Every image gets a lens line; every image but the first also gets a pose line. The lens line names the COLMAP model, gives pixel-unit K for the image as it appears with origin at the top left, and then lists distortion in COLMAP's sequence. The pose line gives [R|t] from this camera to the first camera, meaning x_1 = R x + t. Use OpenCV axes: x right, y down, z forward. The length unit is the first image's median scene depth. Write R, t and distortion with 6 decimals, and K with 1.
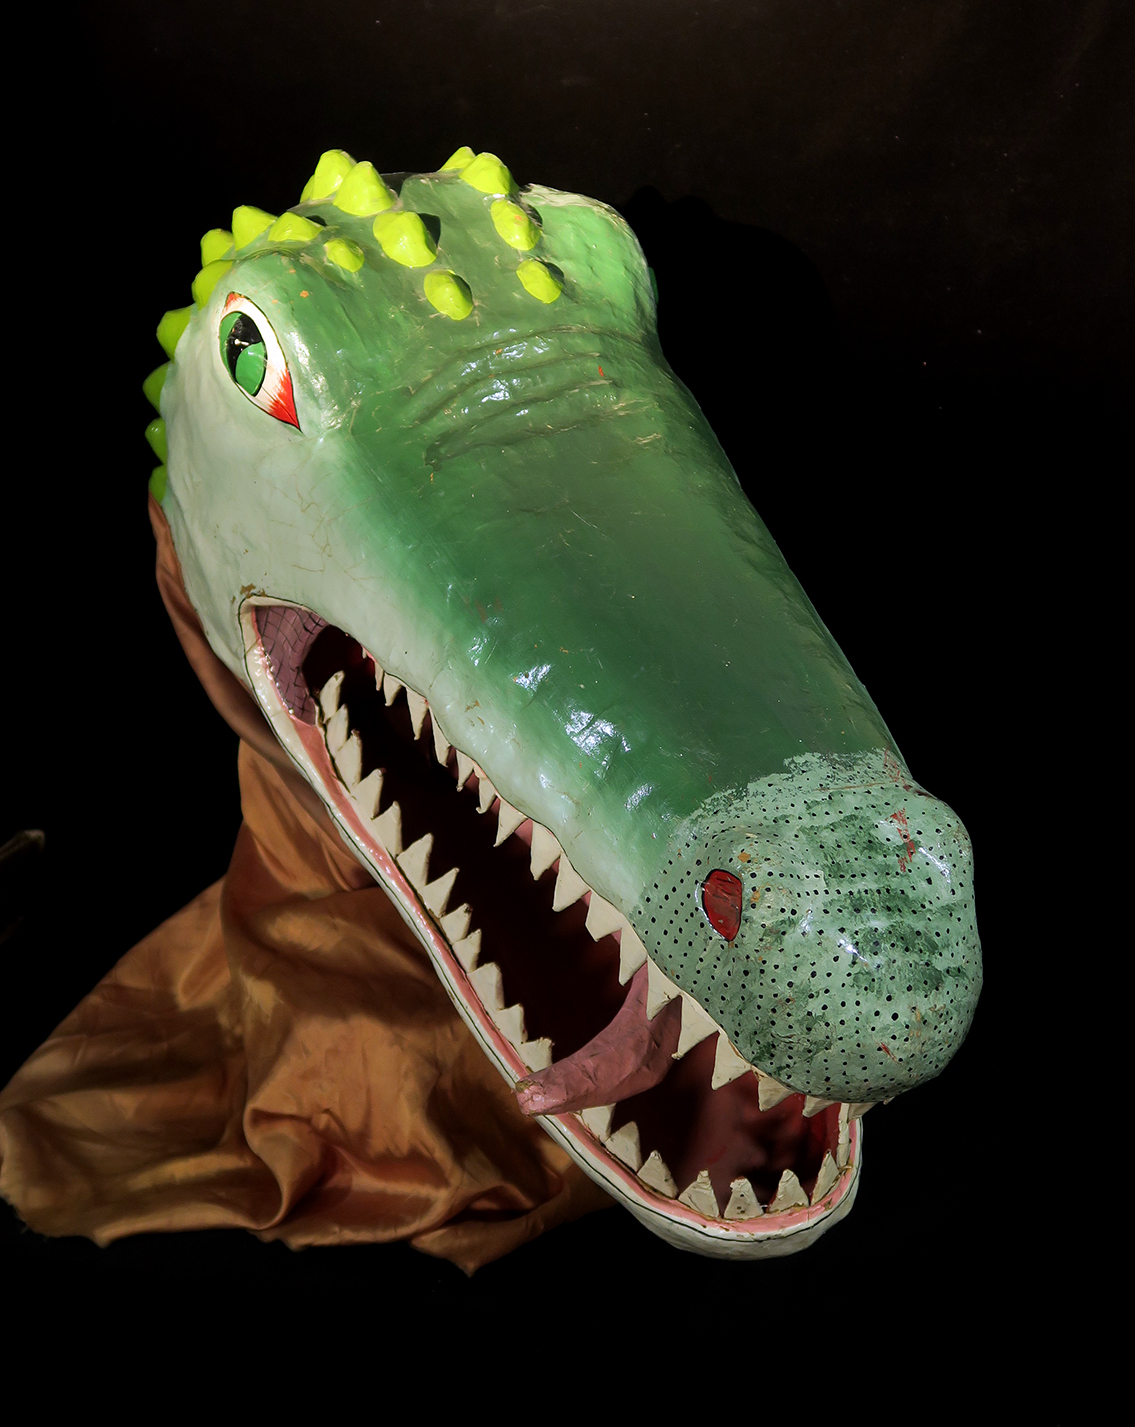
lens RADIAL K [[1998.5, 0, 566.2], [0, 1998.5, 639.3], [0, 0, 1]] dist [0.013664, 0.018641]
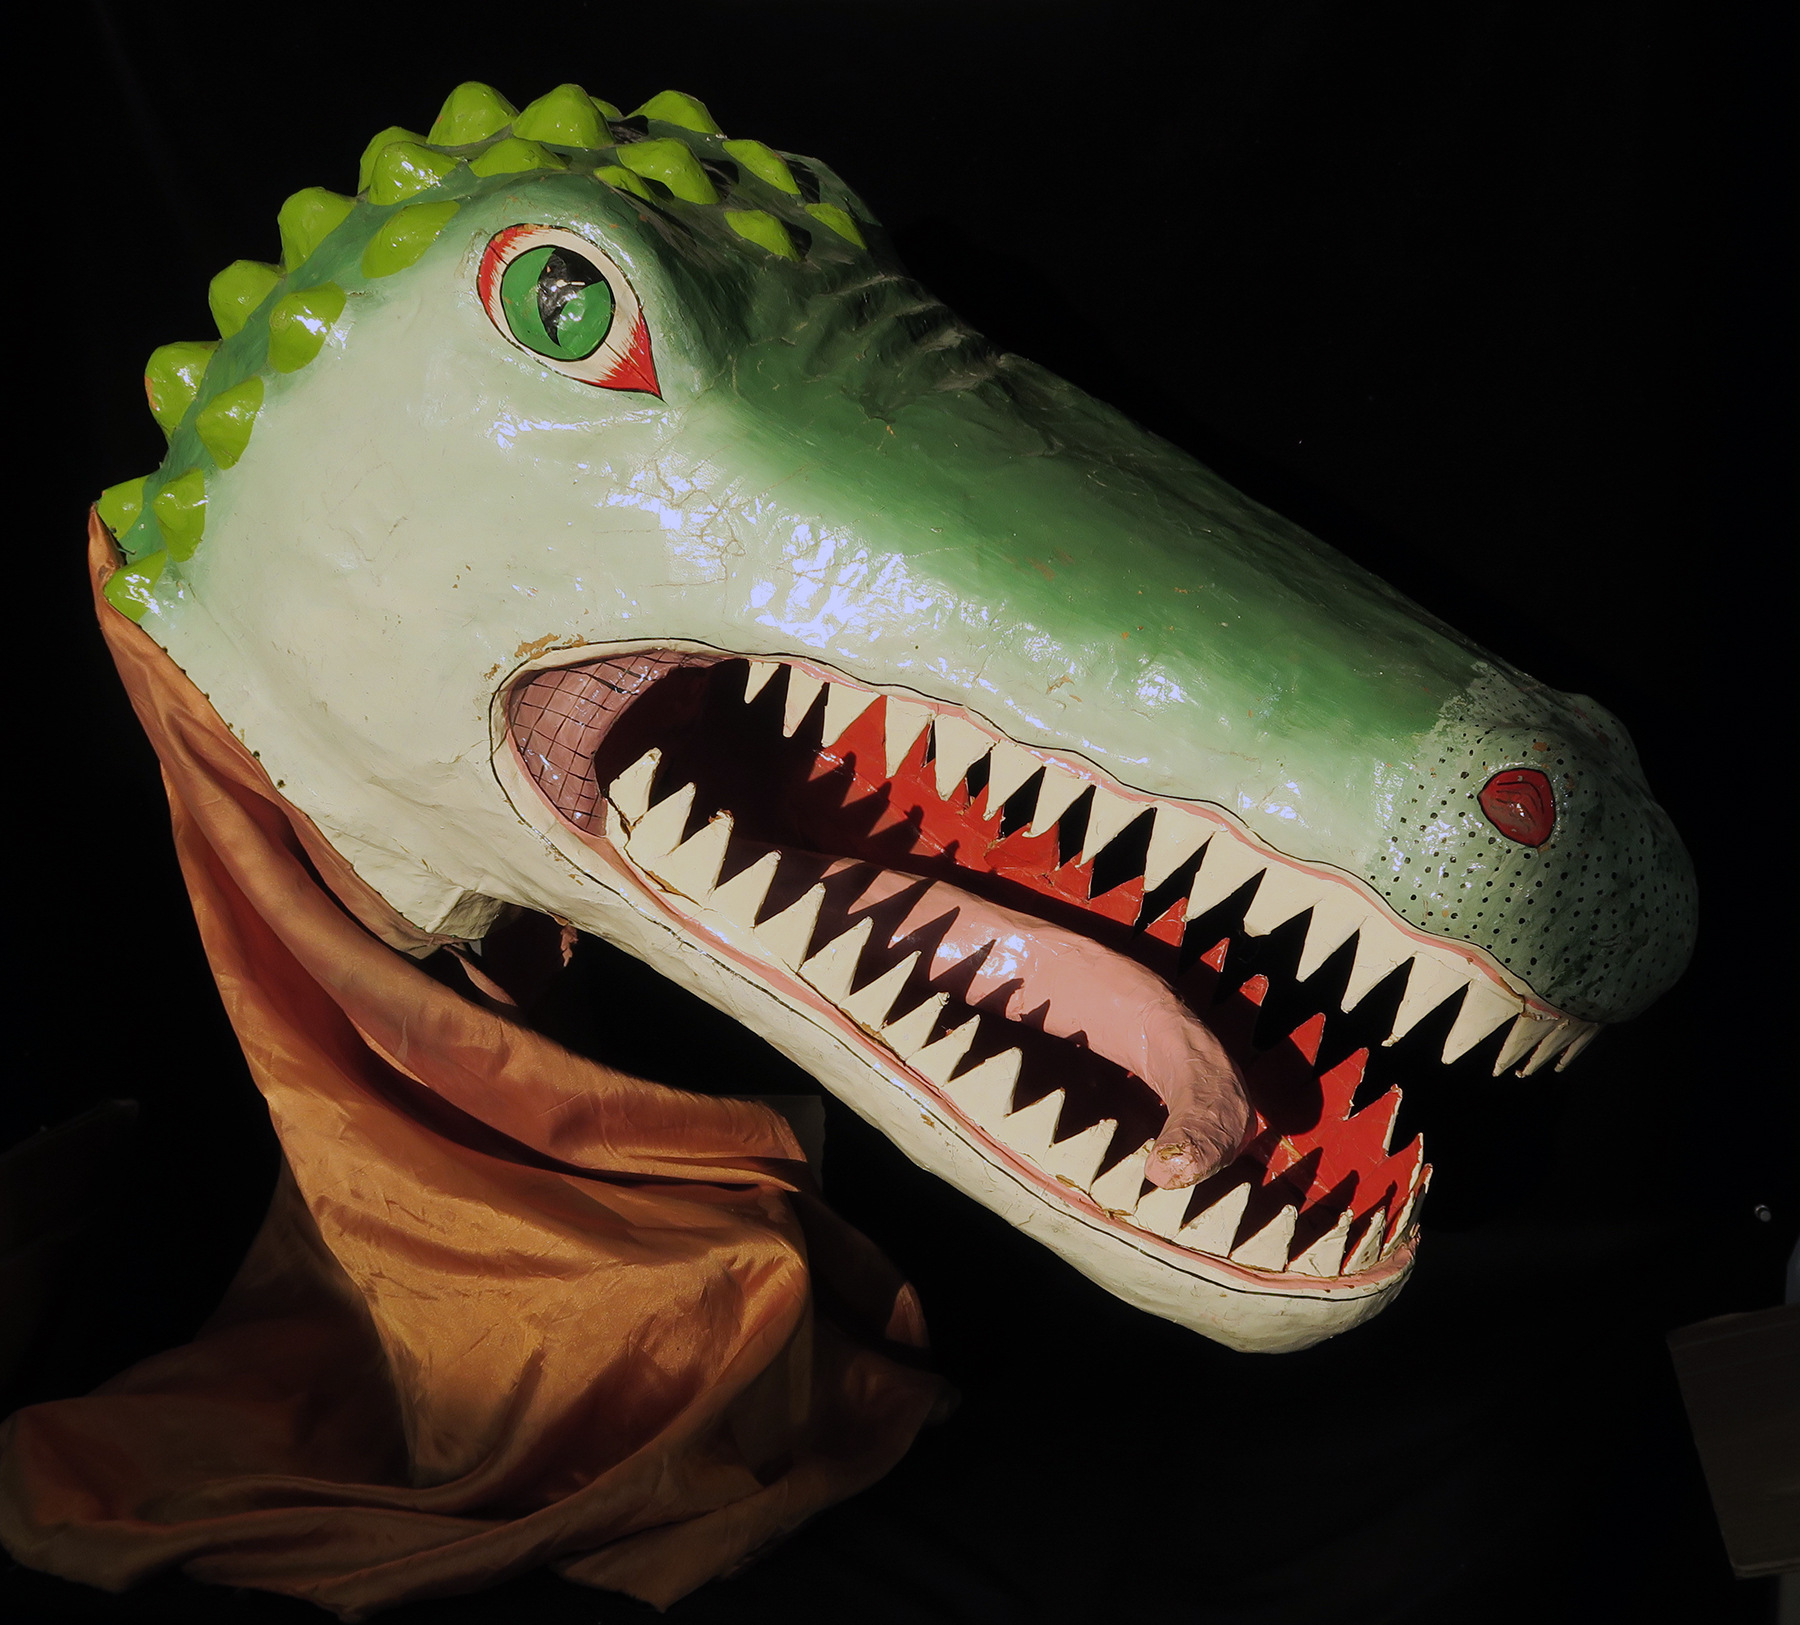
lens RADIAL K [[2495.3, 0, 898.7], [0, 2495.3, 881.1], [0, 0, 1]] dist [-0.011640, 0.012730]
pose [[0.799456, -0.122559, 0.588089, -0.638859], [0.183836, 0.981914, -0.045277, 0.132726], [-0.571904, 0.144309, 0.807528, 0.223989]]
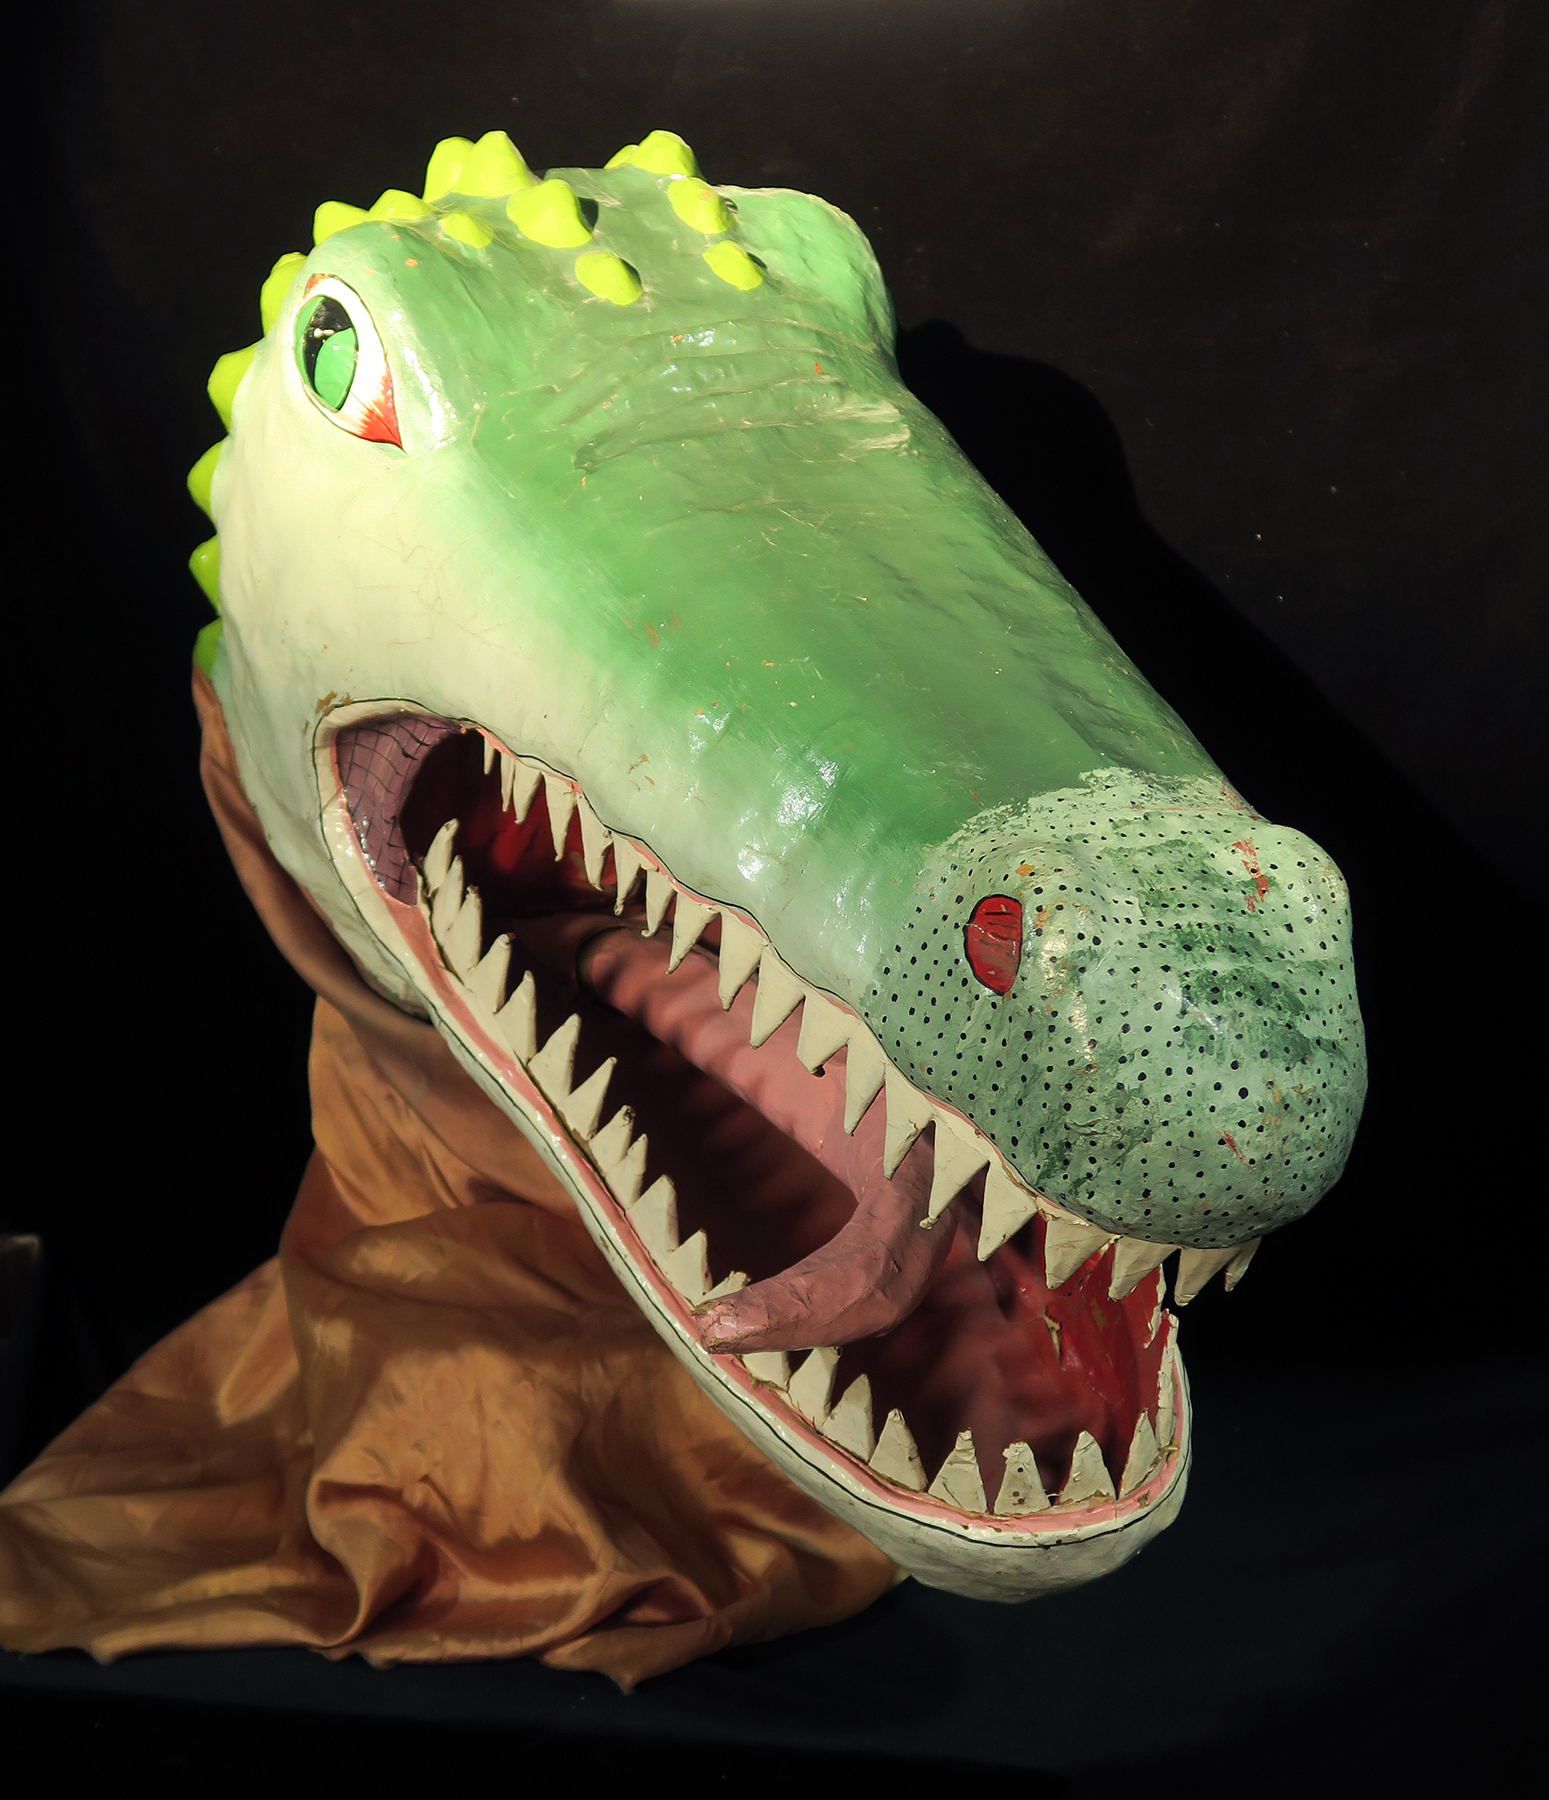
lens RADIAL K [[2689.6, 0, 719.4], [0, 2689.6, 1116.9], [0, 0, 1]] dist [0.007979, 0.026285]
pose [[0.999891, 0.004176, -0.014188, -0.003532], [-0.005441, 0.995896, -0.090347, 0.225710], [0.013753, 0.090414, 0.995809, 0.053968]]
